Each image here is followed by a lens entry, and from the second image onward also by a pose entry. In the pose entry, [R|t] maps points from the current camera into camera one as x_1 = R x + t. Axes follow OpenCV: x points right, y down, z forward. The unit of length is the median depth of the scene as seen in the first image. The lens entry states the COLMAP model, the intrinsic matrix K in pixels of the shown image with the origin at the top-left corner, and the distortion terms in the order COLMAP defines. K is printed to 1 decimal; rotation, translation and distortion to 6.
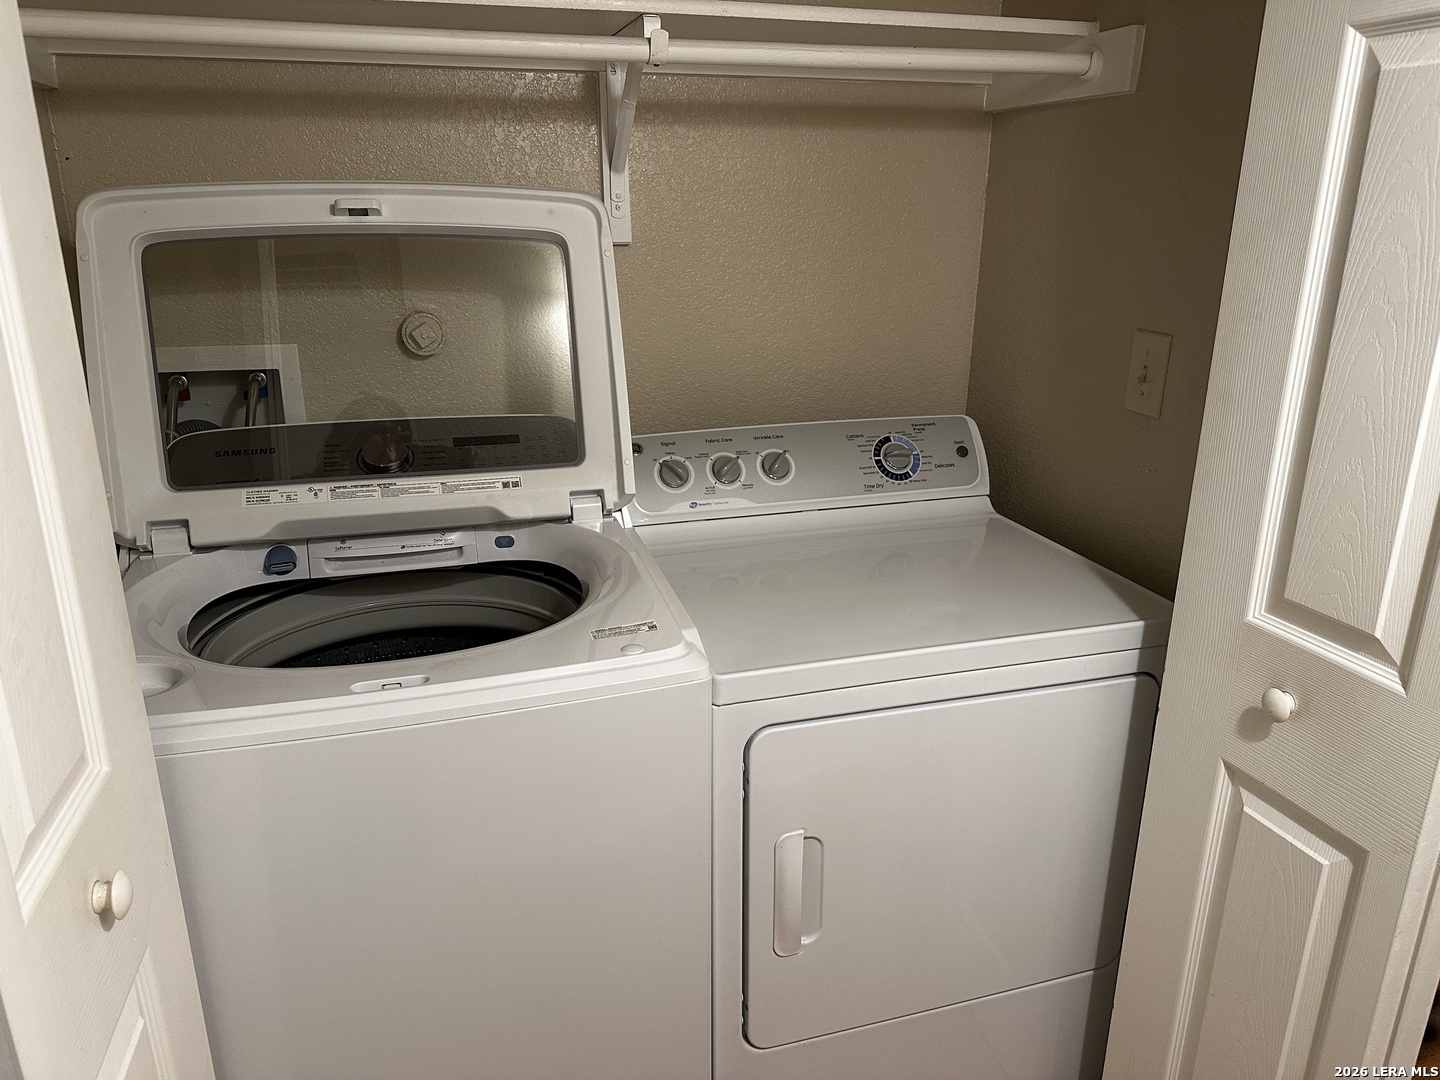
lens RADIAL K [[1017.4, 0, 677.1], [0, 1017.4, 556.5], [0, 0, 1]] dist [0.071526, -0.109515]
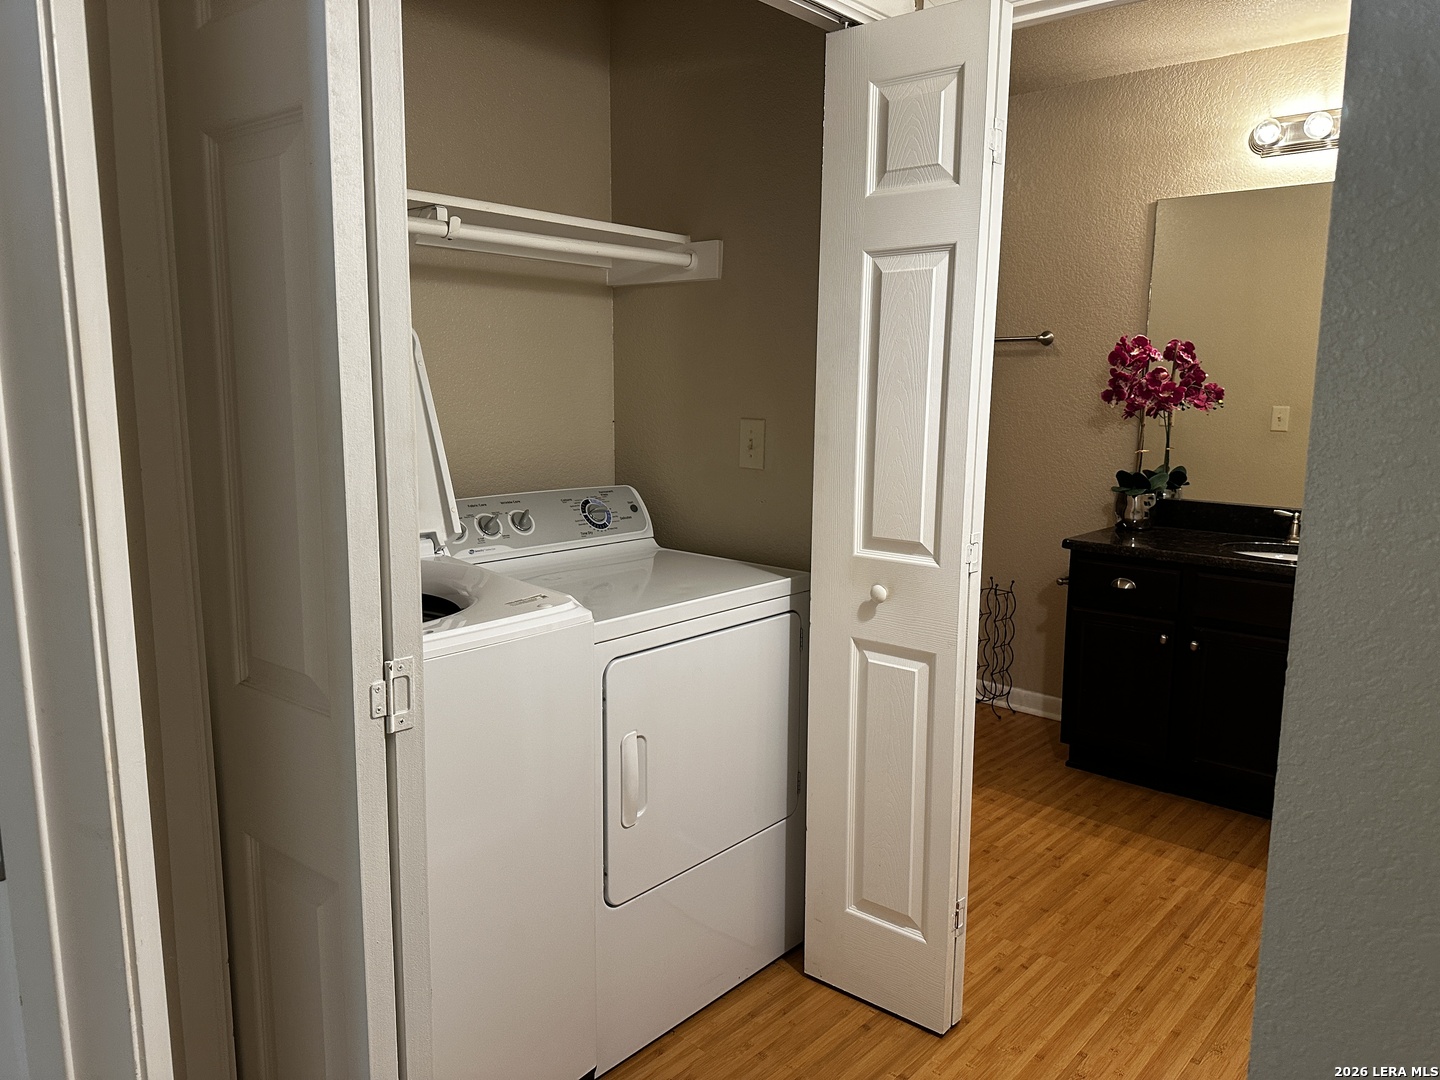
lens RADIAL K [[1005.2, 0, 718.8], [0, 1005.2, 543.0], [0, 0, 1]] dist [0.121671, -0.191937]
pose [[0.851630, -0.072637, 0.519085, -0.440819], [0.154476, 0.981146, -0.116144, 0.158014], [-0.500862, 0.179098, 0.846794, -0.310420]]
